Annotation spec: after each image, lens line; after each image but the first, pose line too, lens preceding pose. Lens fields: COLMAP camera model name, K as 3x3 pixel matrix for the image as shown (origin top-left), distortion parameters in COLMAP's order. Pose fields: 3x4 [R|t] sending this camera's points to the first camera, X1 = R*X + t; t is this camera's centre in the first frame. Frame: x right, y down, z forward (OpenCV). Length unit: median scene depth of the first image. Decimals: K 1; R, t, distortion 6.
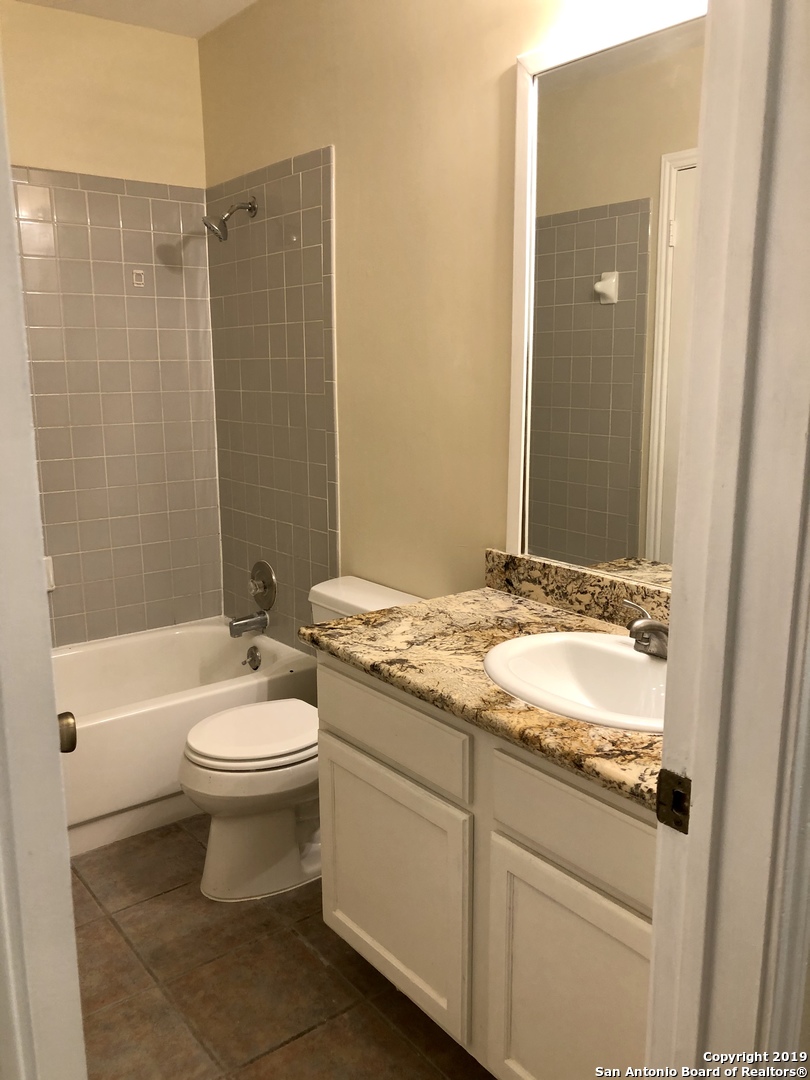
lens RADIAL K [[902.3, 0, 413.6], [0, 902.3, 539.0], [0, 0, 1]] dist [0.046670, -0.036706]
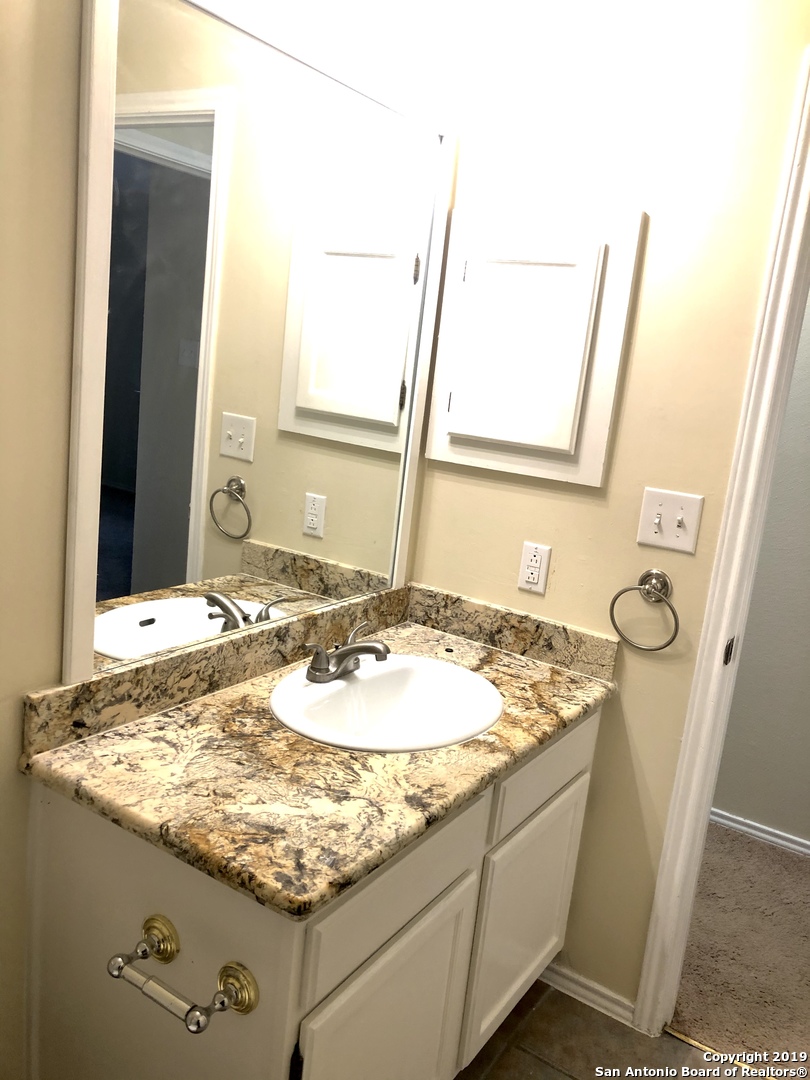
lens RADIAL K [[902.3, 0, 413.7], [0, 902.3, 540.4], [0, 0, 1]] dist [0.046670, -0.036706]
pose [[-0.352693, -0.225600, 0.908137, -0.620556], [0.065622, 0.962150, 0.264503, -0.270354], [-0.933435, 0.152882, -0.324539, 1.078538]]
